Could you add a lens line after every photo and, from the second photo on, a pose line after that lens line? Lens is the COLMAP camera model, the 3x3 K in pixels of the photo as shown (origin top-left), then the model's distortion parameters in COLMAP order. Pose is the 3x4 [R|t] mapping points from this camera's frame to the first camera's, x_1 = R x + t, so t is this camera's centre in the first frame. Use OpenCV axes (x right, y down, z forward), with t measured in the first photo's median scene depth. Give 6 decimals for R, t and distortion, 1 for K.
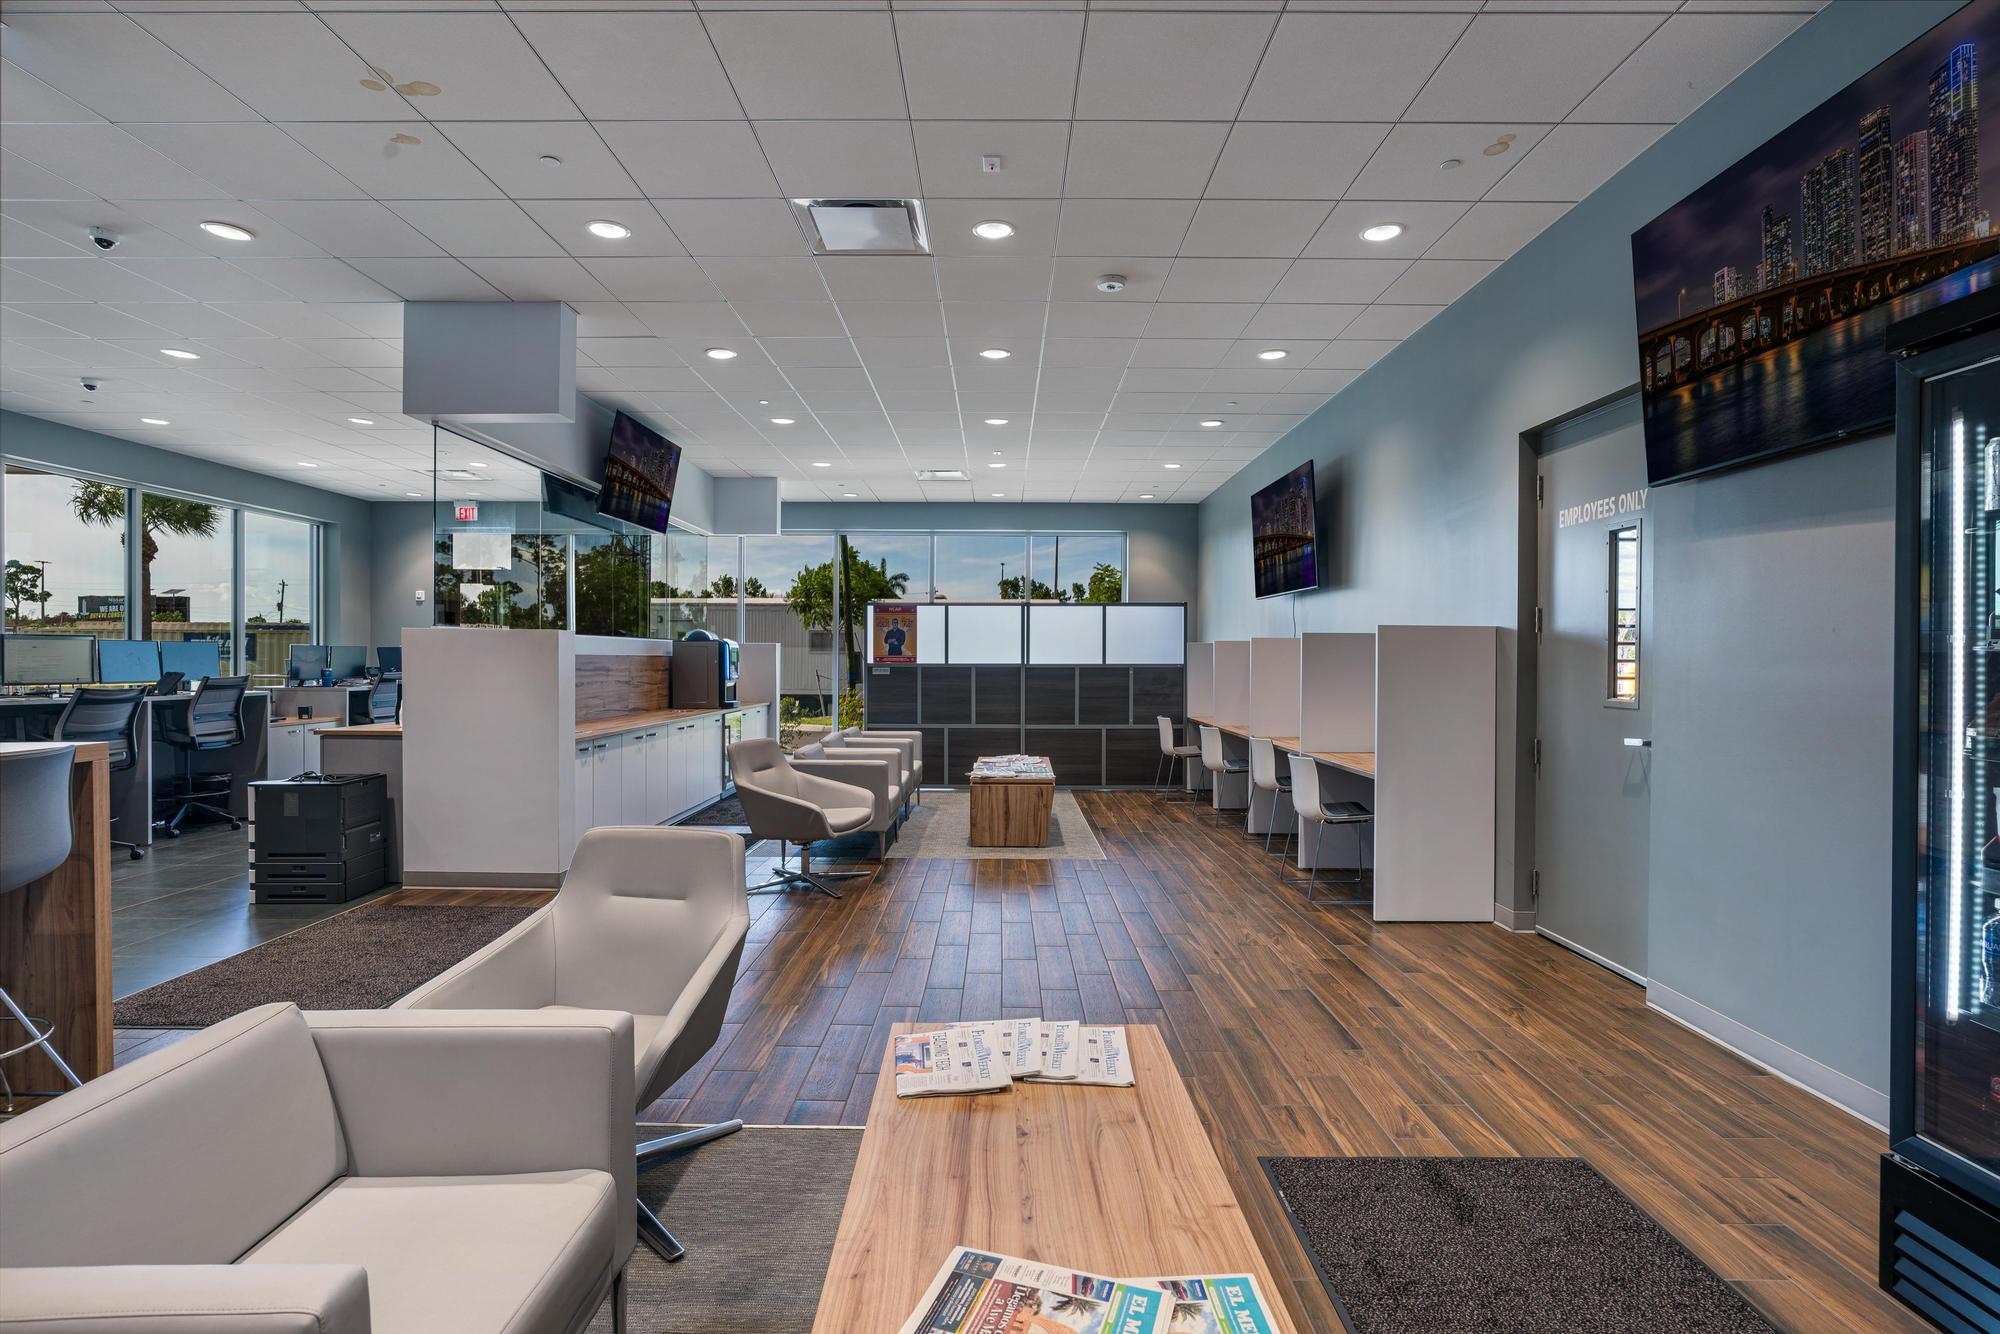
lens RADIAL K [[948.2, 0, 1000.0], [0, 948.2, 667.0], [0, 0, 1]] dist [-0.019843, 0.001136]
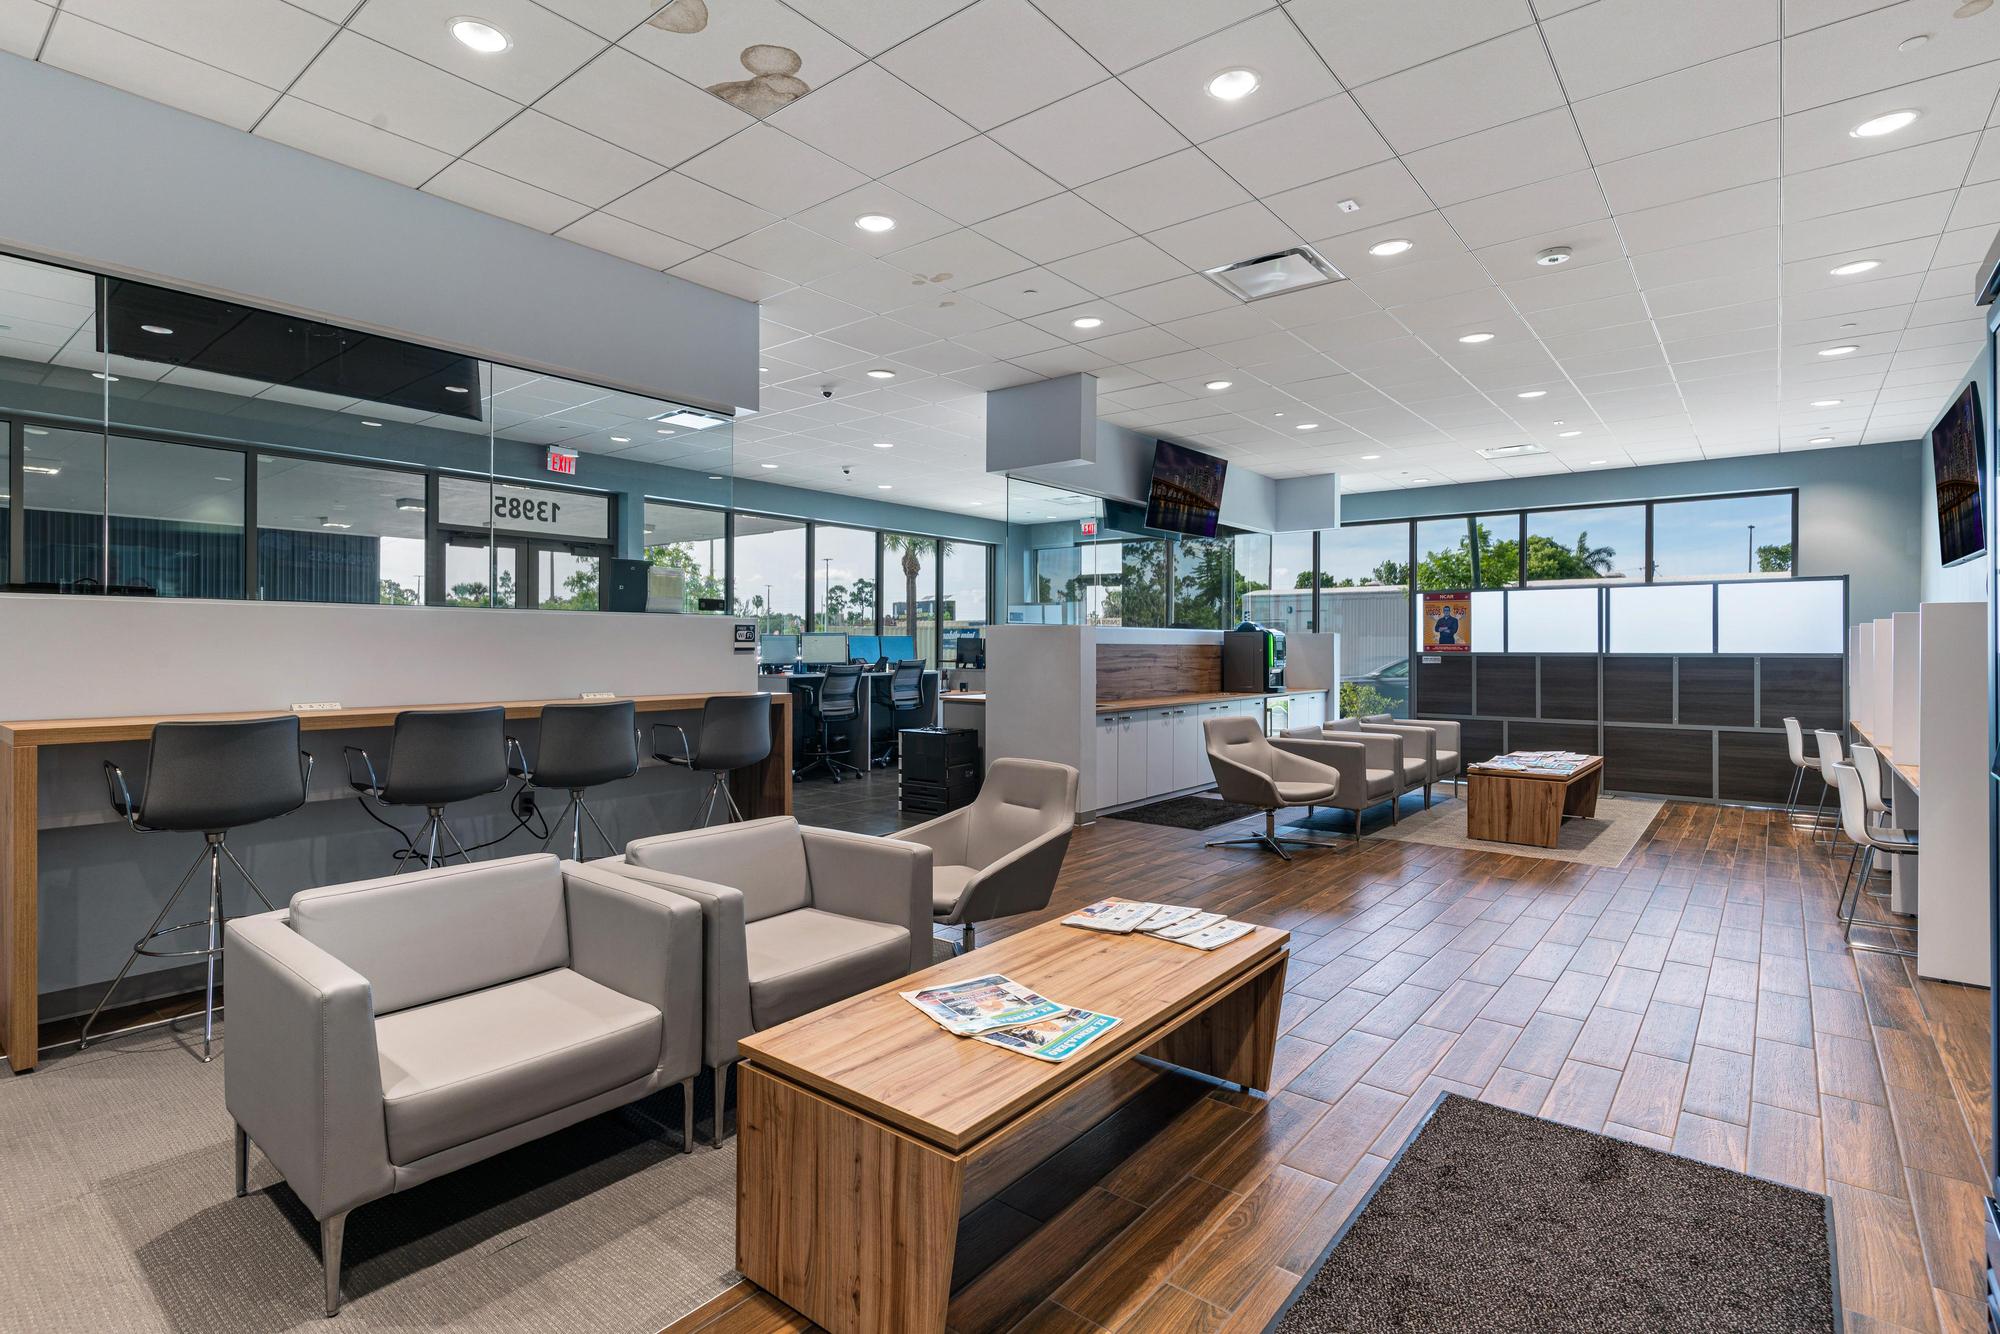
lens RADIAL K [[966.0, 0, 1000.0], [0, 966.0, 667.0], [0, 0, 1]] dist [-0.016435, 0.000695]
pose [[0.778723, 0.011308, -0.627266, 0.215281], [-0.004364, 0.999911, 0.012608, 0.001193], [0.627353, -0.007081, 0.778703, -0.083776]]
